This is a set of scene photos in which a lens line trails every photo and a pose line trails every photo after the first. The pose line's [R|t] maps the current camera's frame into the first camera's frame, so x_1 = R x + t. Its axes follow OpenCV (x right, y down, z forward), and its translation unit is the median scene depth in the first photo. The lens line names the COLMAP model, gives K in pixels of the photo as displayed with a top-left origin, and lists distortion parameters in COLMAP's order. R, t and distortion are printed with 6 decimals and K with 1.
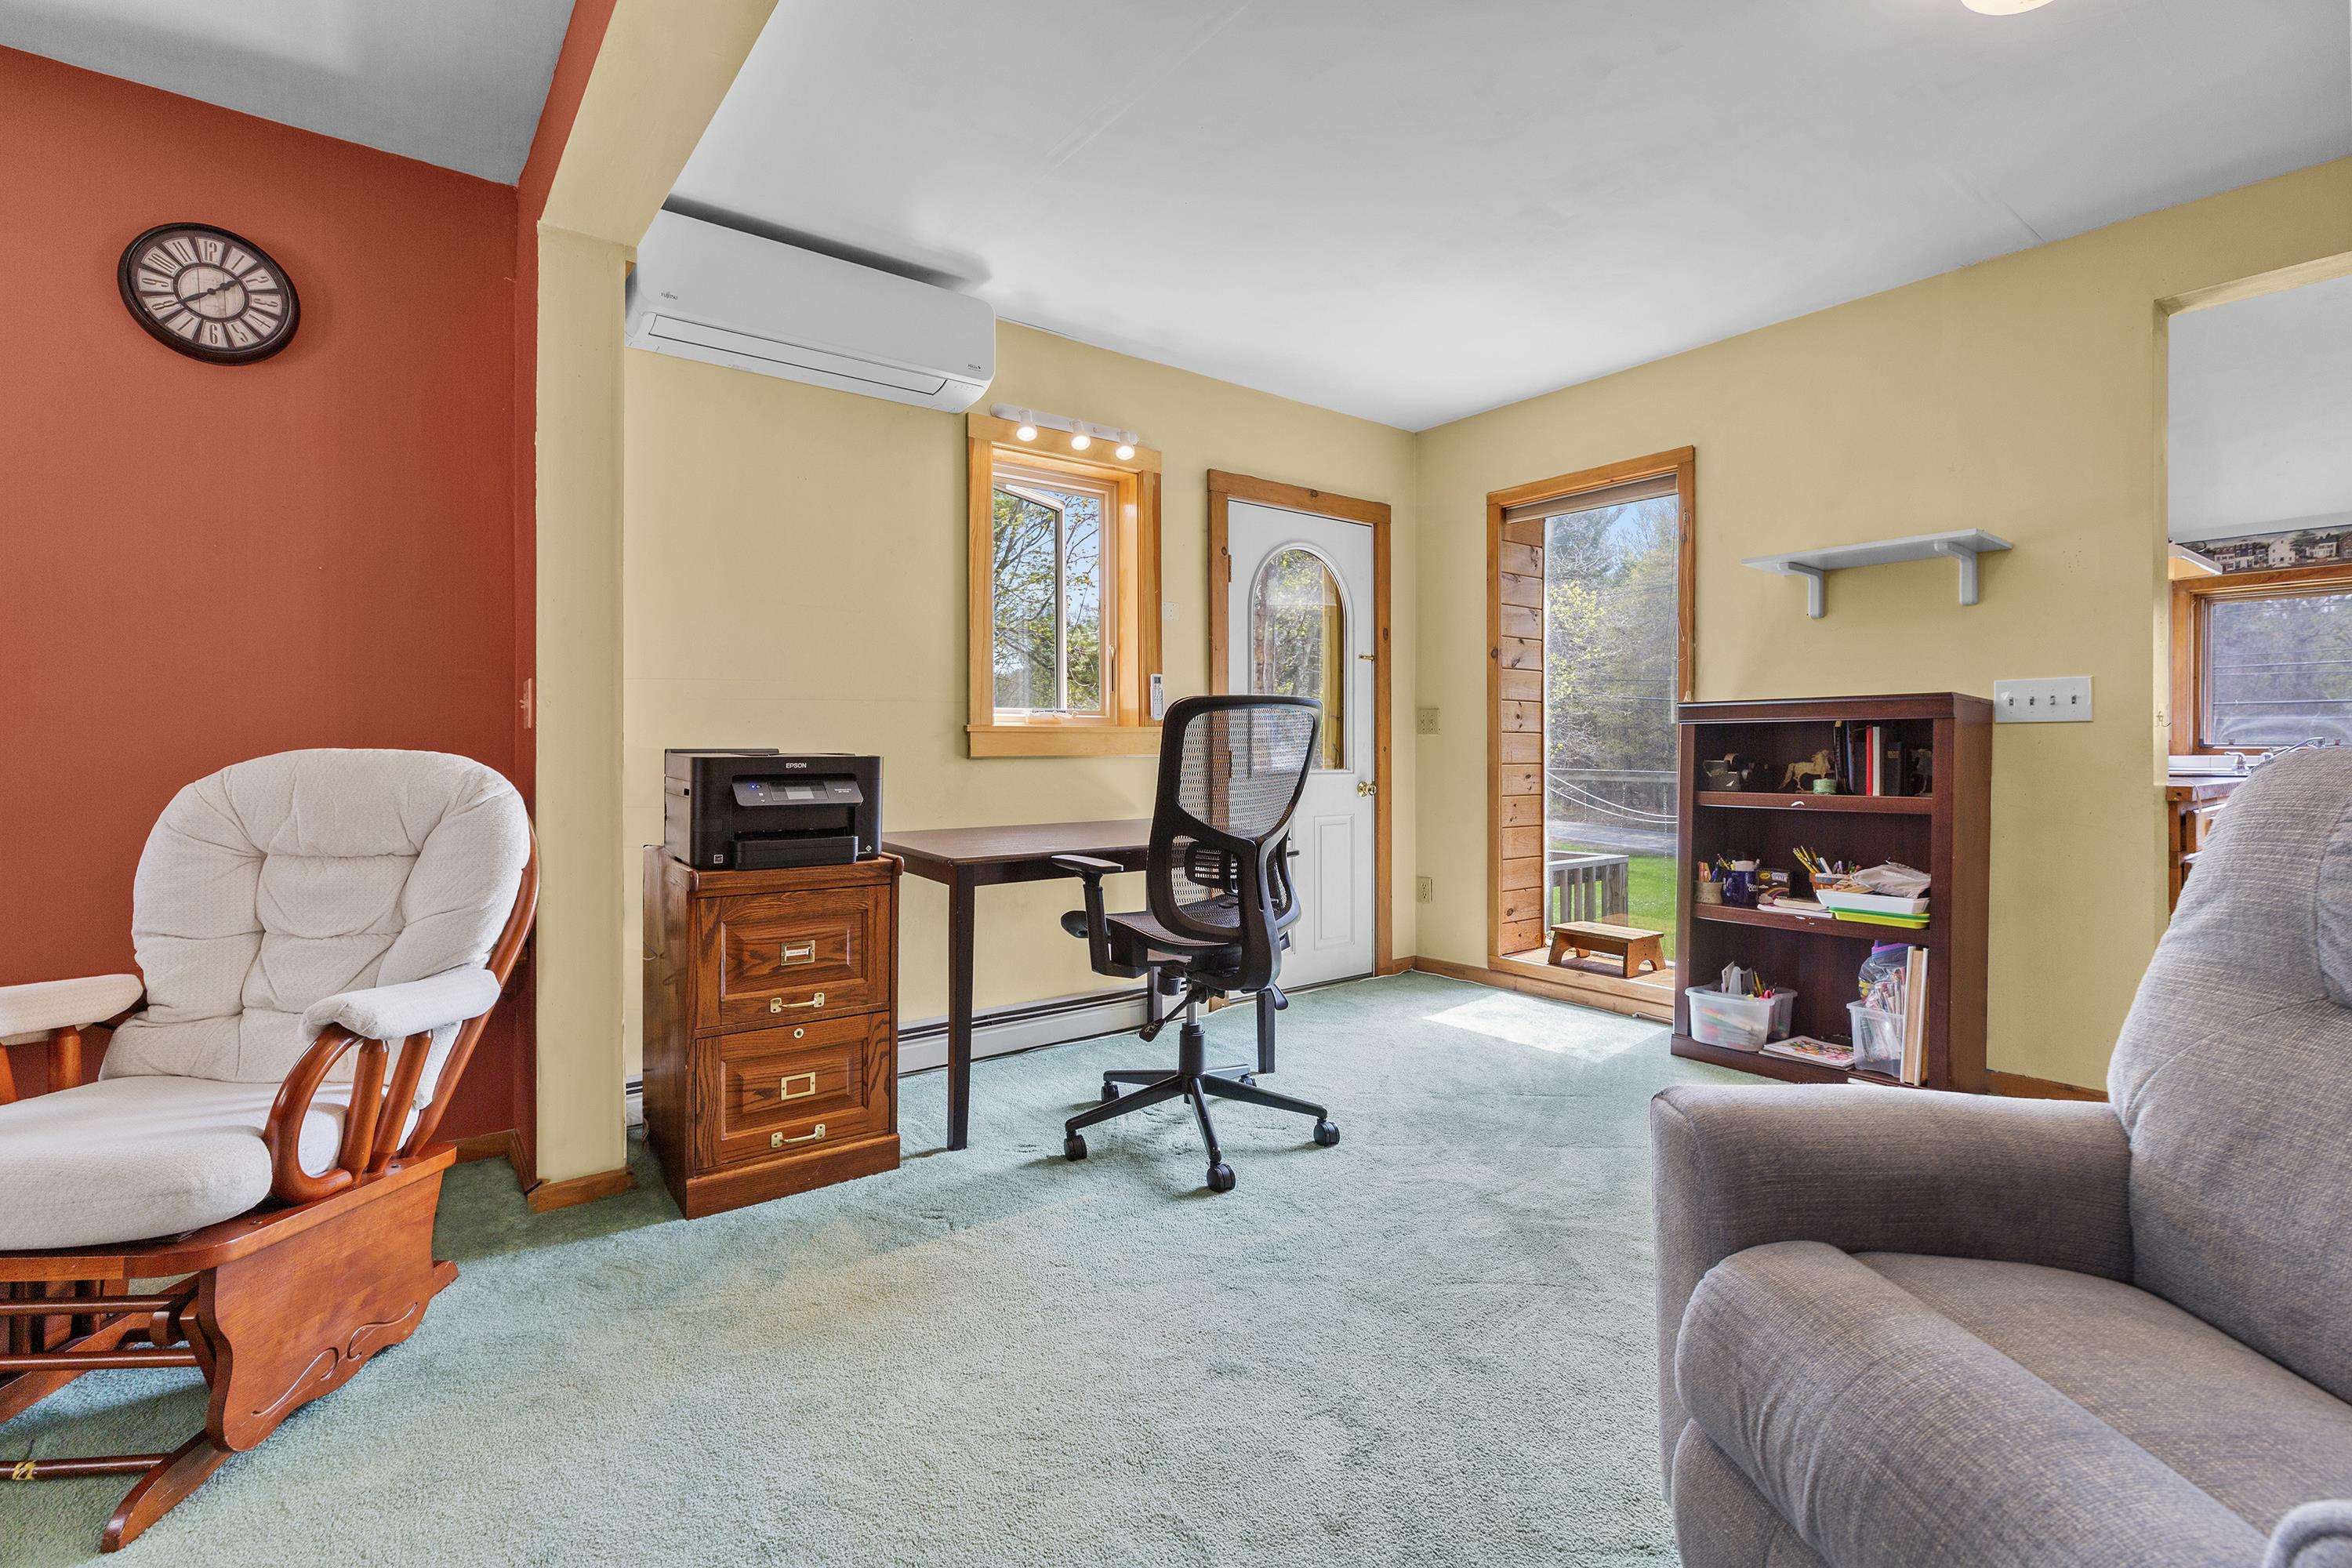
lens RADIAL K [[1060.1, 0, 1172.8], [0, 1060.1, 747.6], [0, 0, 1]] dist [0.003196, 0.000055]
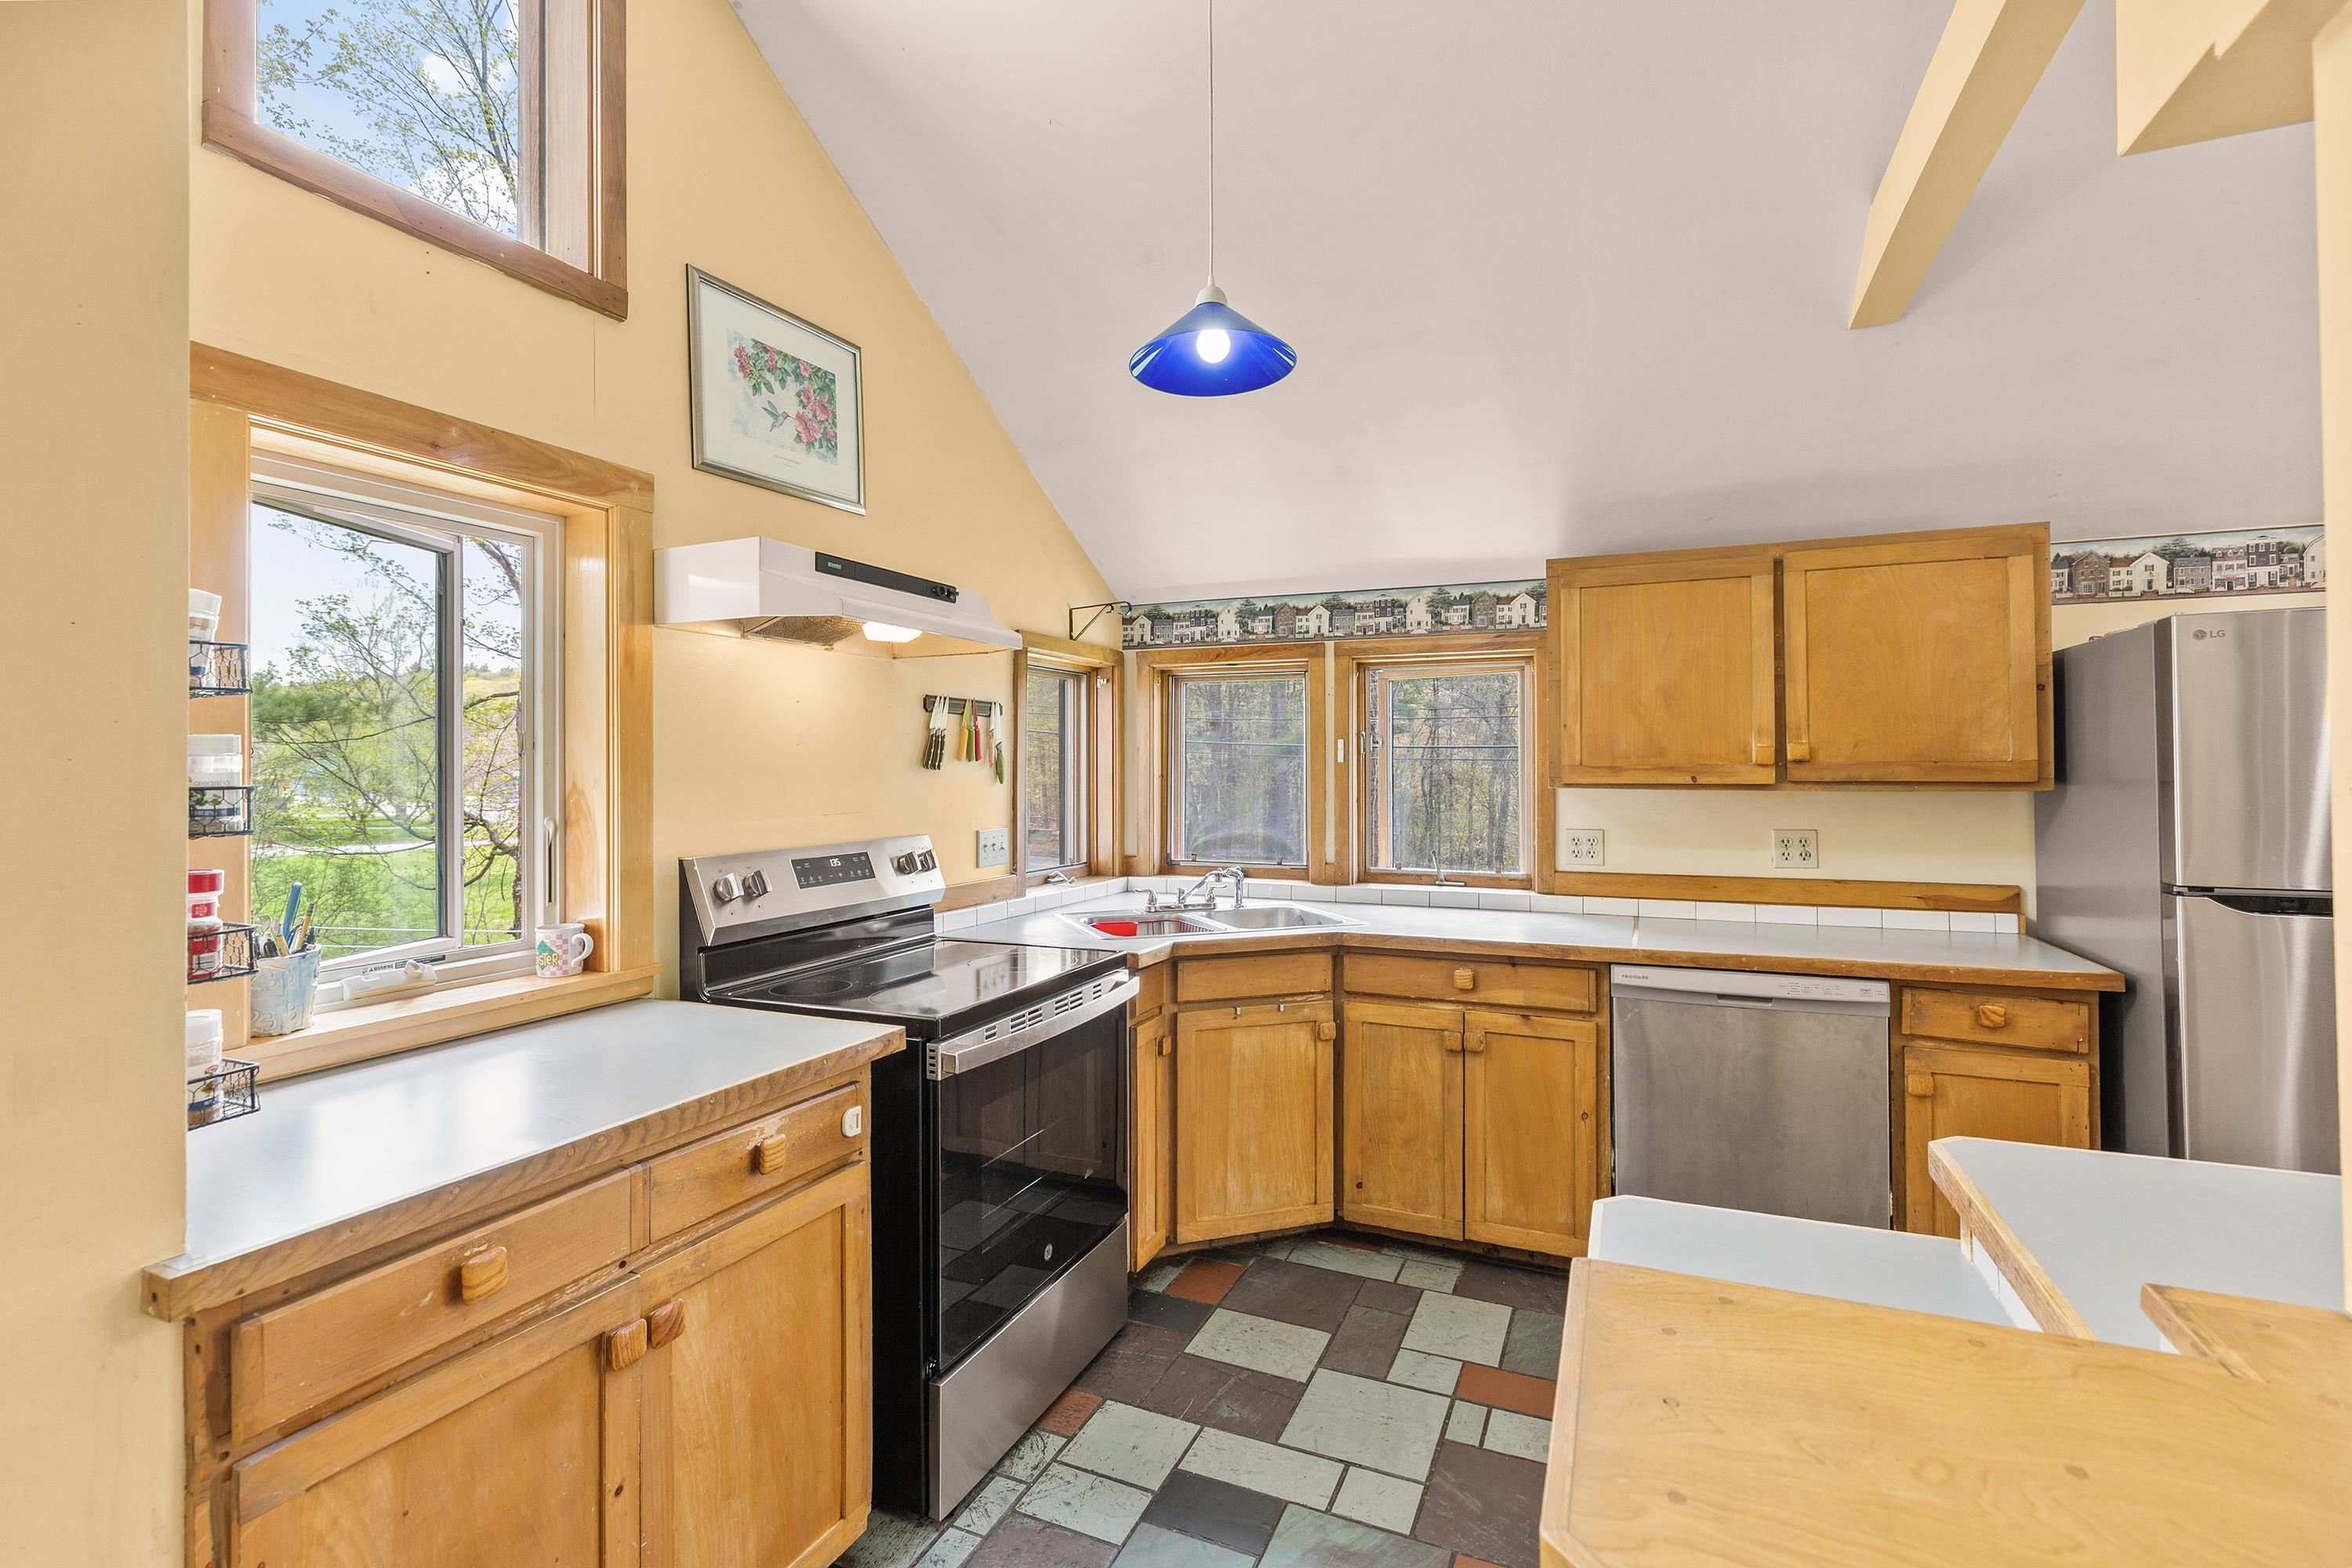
lens RADIAL K [[1068.8, 0, 1176.6], [0, 1068.8, 754.7], [0, 0, 1]] dist [0.002189, 0.000377]
pose [[0.879219, 0.007159, 0.476364, 1.027207], [0.000672, 0.999867, -0.016266, -0.118775], [-0.476417, 0.014622, 0.879098, 0.515098]]
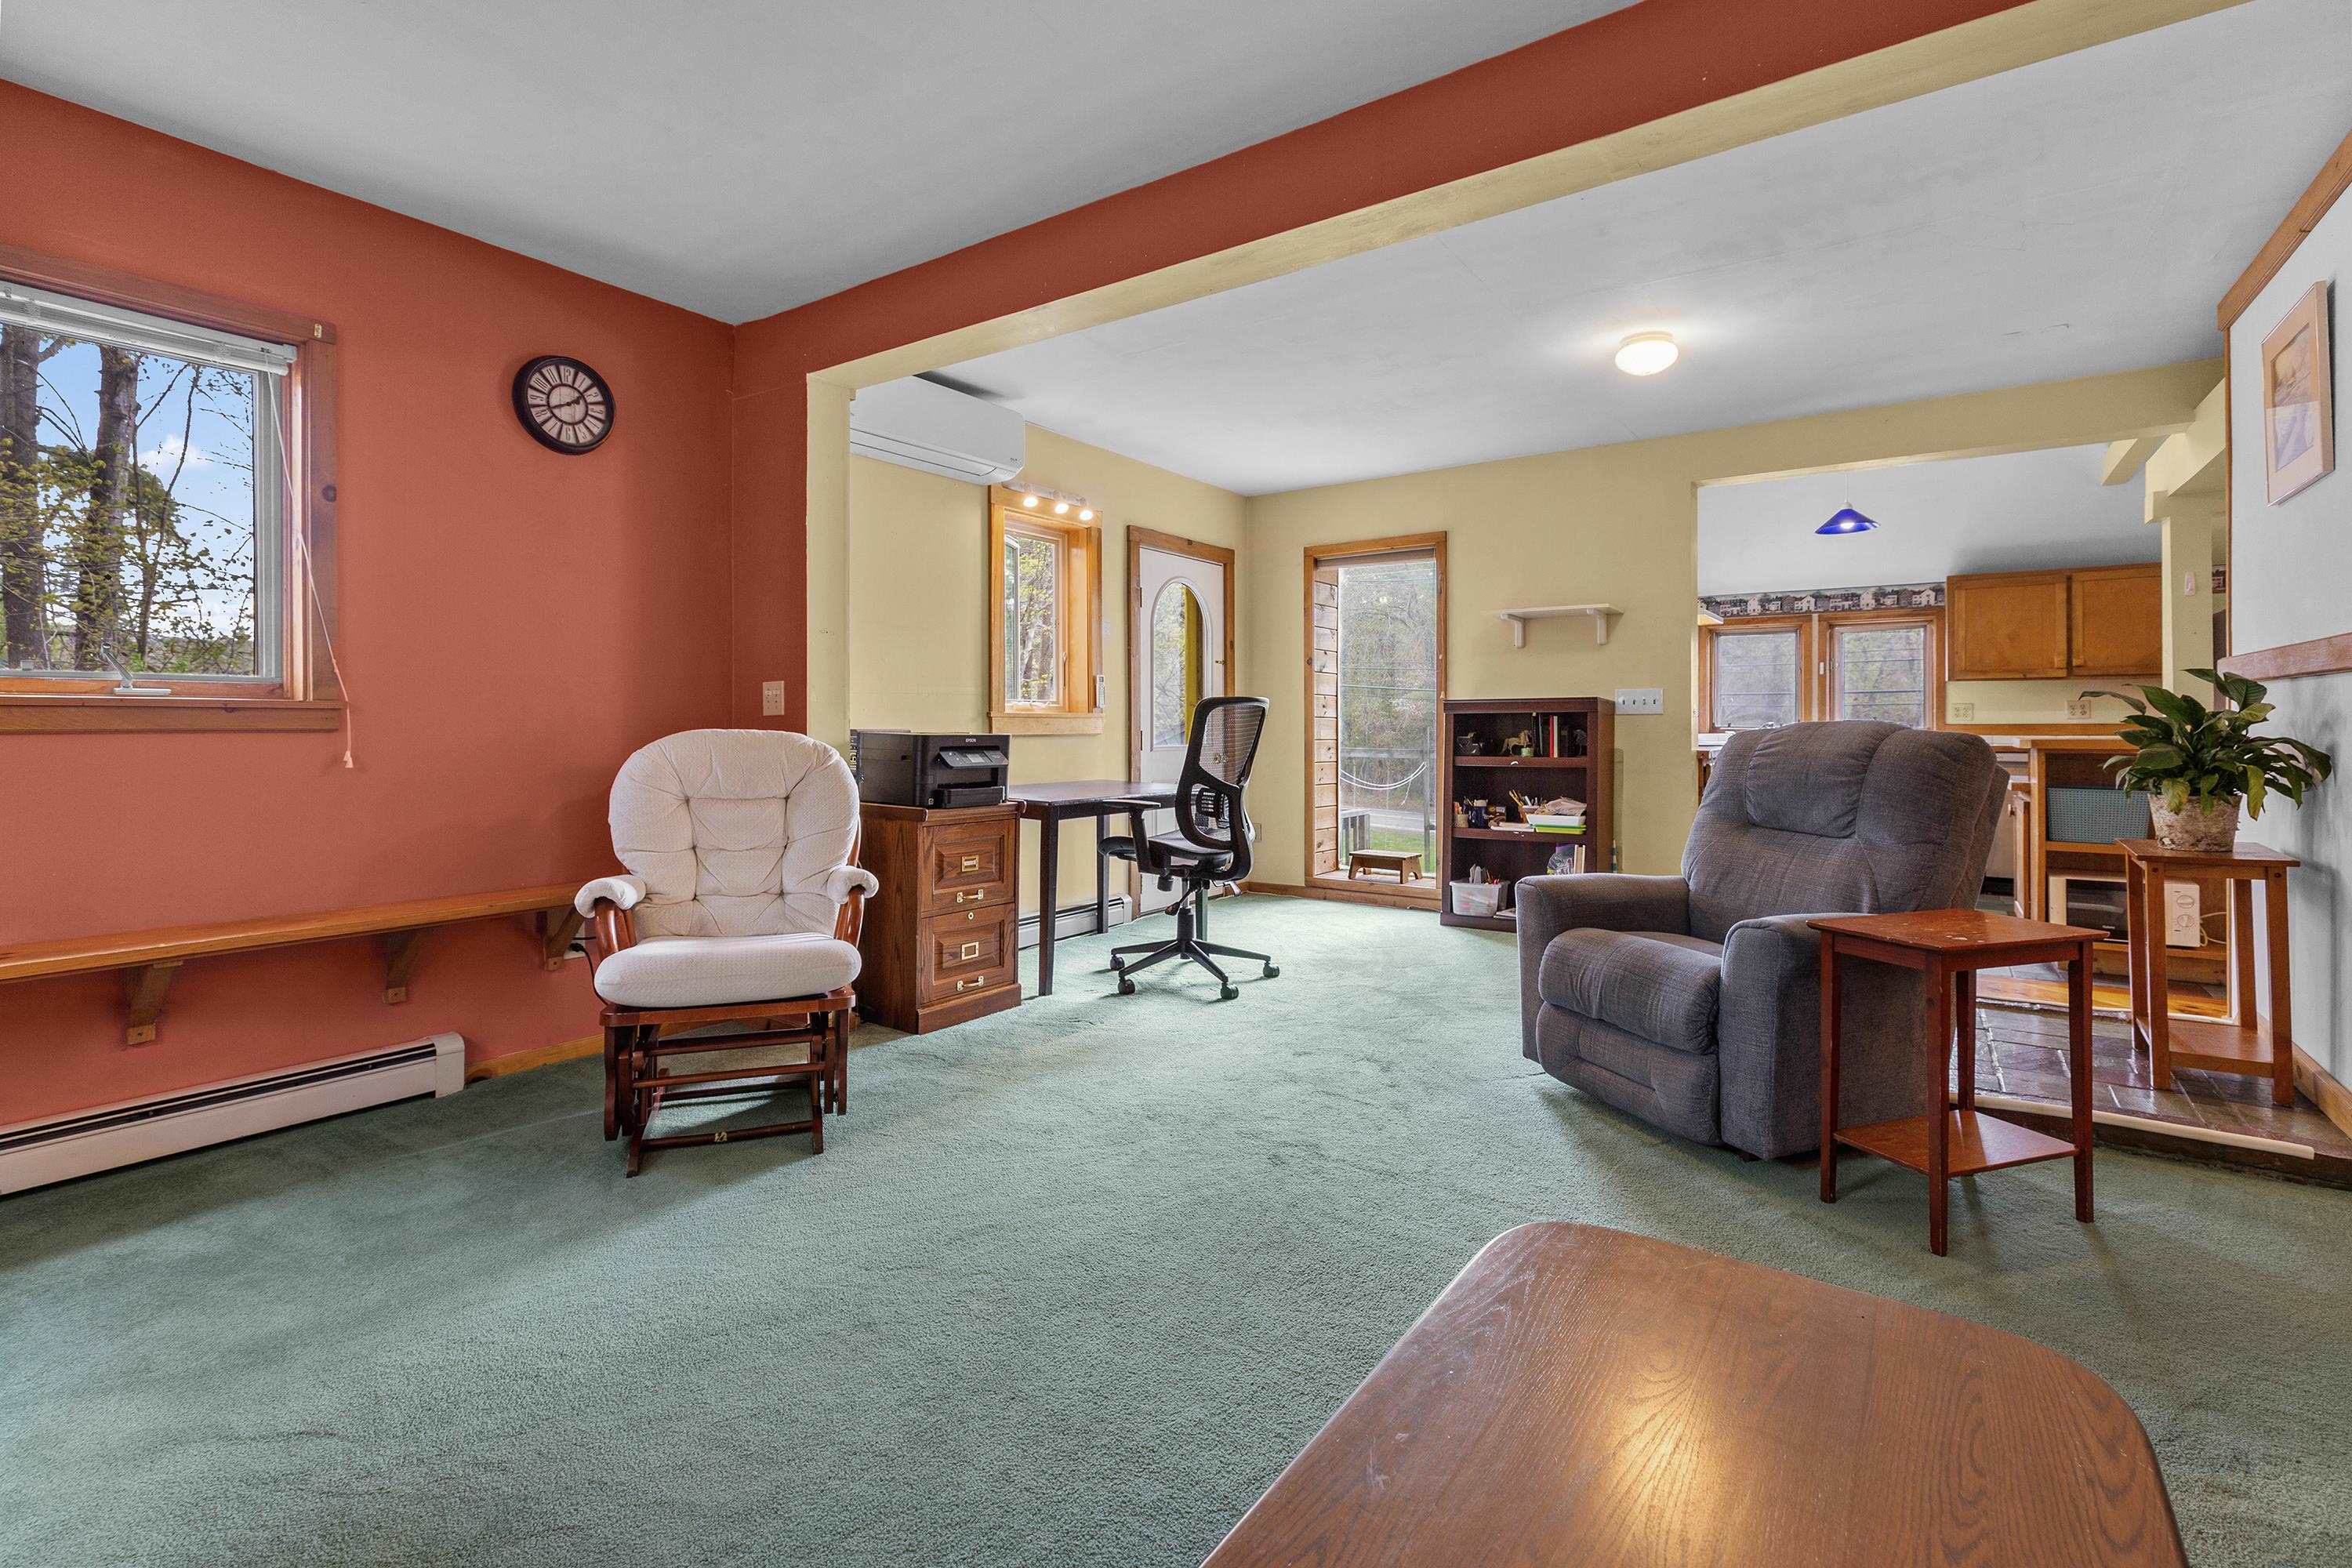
lens RADIAL K [[1069.9, 0, 1168.4], [0, 1069.9, 723.4], [0, 0, 1]] dist [0.003356, -0.000012]
pose [[0.956305, 0.001897, 0.292366, -0.430735], [-0.000892, 0.999993, -0.003570, -0.002077], [-0.292370, 0.003154, 0.956300, -0.450041]]
